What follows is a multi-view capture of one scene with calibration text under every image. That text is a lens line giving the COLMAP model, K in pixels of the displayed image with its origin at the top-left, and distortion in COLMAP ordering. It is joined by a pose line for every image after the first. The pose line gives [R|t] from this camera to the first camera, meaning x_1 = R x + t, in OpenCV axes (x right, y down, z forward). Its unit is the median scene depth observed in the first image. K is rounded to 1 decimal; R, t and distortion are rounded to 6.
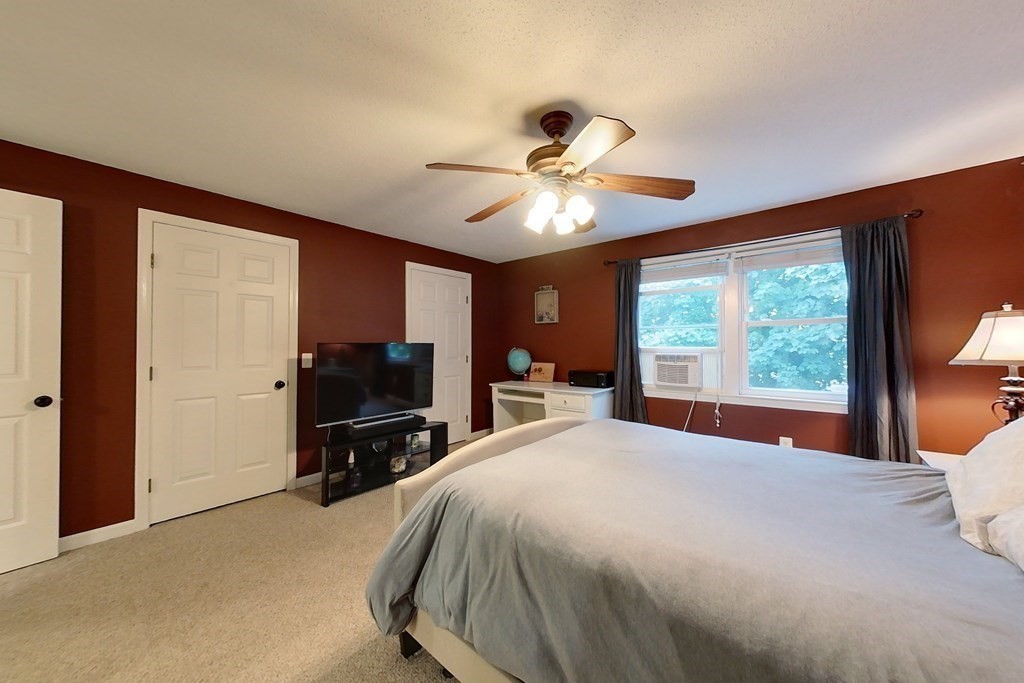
lens RADIAL K [[363.7, 0, 512.0], [0, 363.7, 341.5], [0, 0, 1]] dist [0.000249, -0.000002]
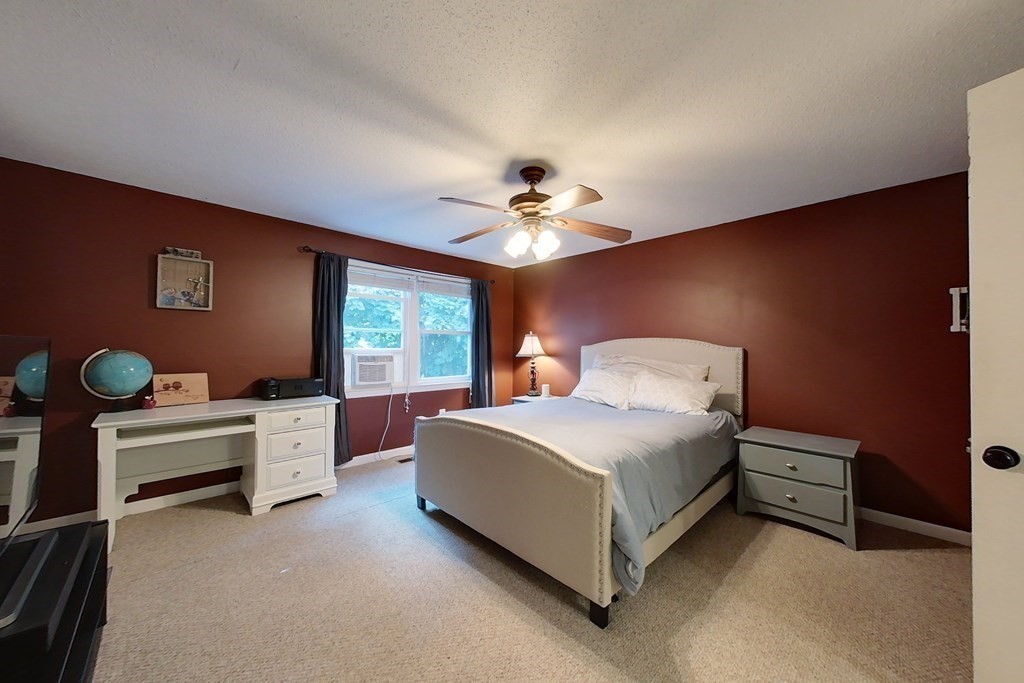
lens RADIAL K [[363.7, 0, 512.0], [0, 363.7, 341.5], [0, 0, 1]] dist [0.000249, -0.000002]
pose [[0.090080, 0.021677, 0.995699, -0.596072], [-0.014883, 0.999681, -0.020417, 0.010964], [-0.995823, -0.012980, 0.090374, 0.494625]]
